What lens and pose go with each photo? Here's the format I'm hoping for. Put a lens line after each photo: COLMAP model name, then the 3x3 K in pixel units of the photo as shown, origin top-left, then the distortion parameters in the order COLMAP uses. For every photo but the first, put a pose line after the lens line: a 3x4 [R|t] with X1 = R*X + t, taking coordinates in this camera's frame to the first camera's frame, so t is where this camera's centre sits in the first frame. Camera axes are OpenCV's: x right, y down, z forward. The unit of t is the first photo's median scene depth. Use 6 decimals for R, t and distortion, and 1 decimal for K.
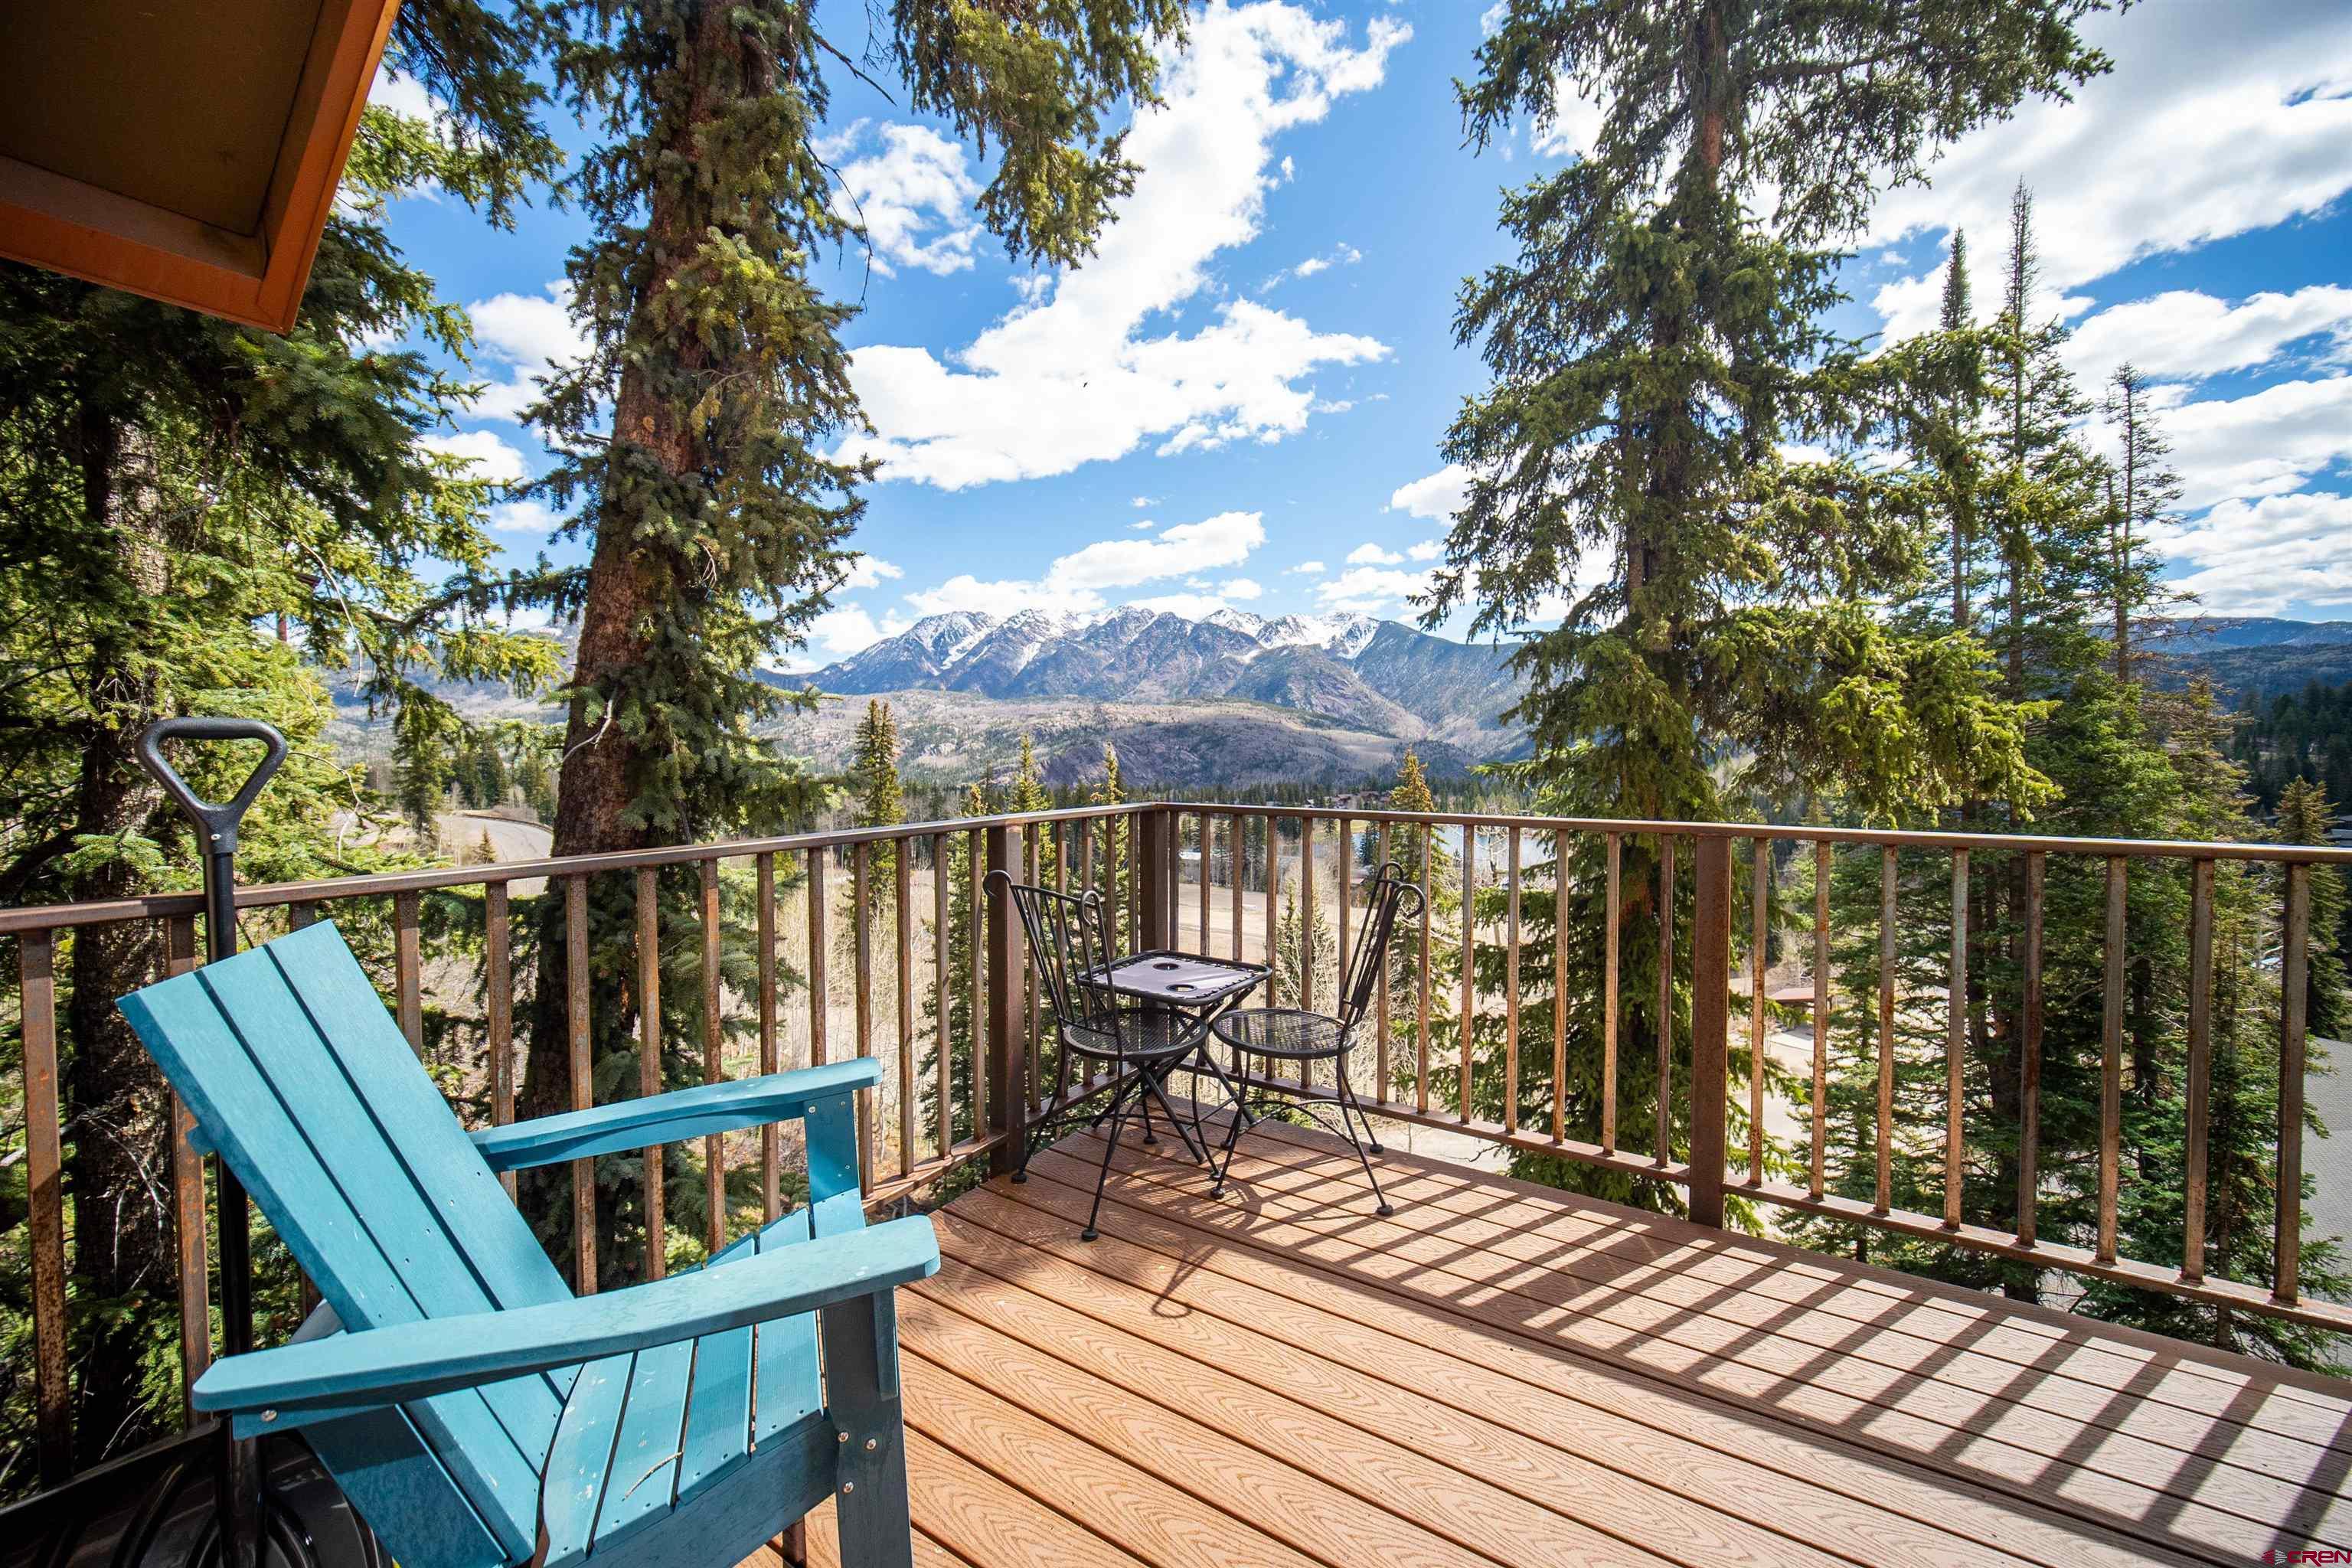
lens RADIAL K [[970.7, 0, 1146.6], [0, 970.7, 771.3], [0, 0, 1]] dist [-0.003312, -0.000538]
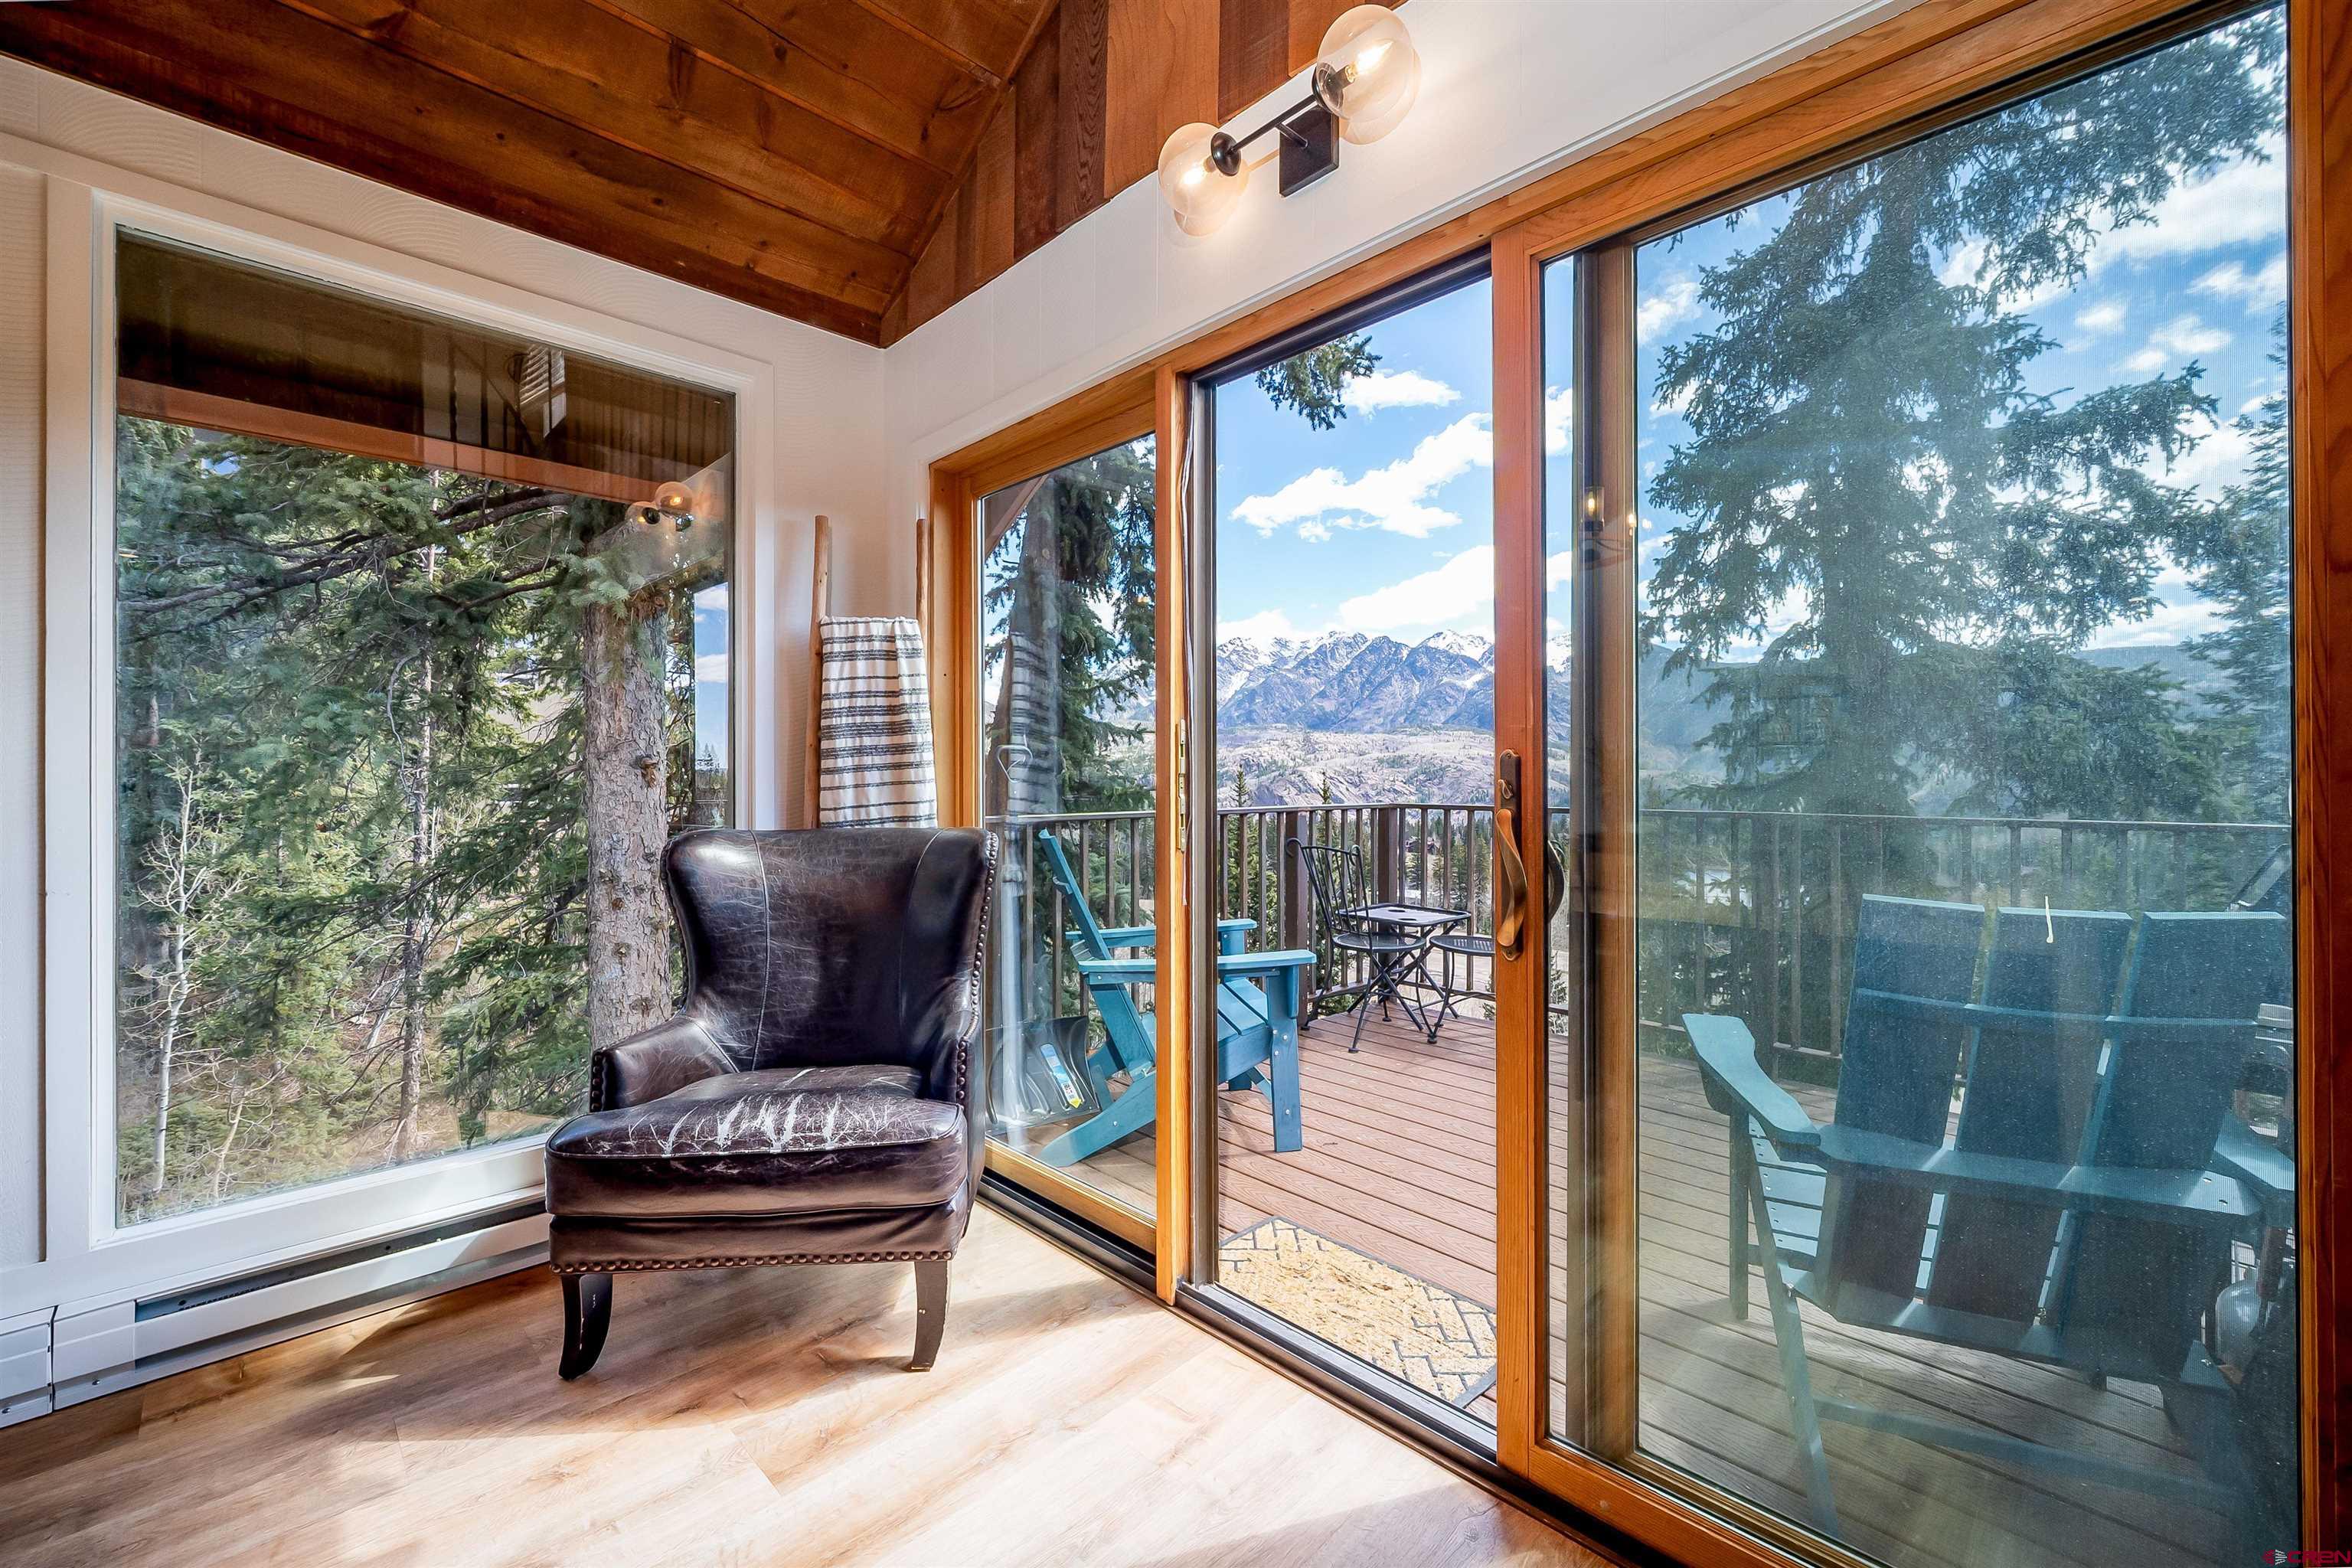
lens RADIAL K [[970.7, 0, 1146.6], [0, 970.7, 771.3], [0, 0, 1]] dist [-0.003312, -0.000538]
pose [[0.976629, 0.001482, -0.214925, -0.015107], [-0.007818, 0.999559, -0.028631, 0.013006], [0.214788, 0.029642, 0.976211, -0.224640]]
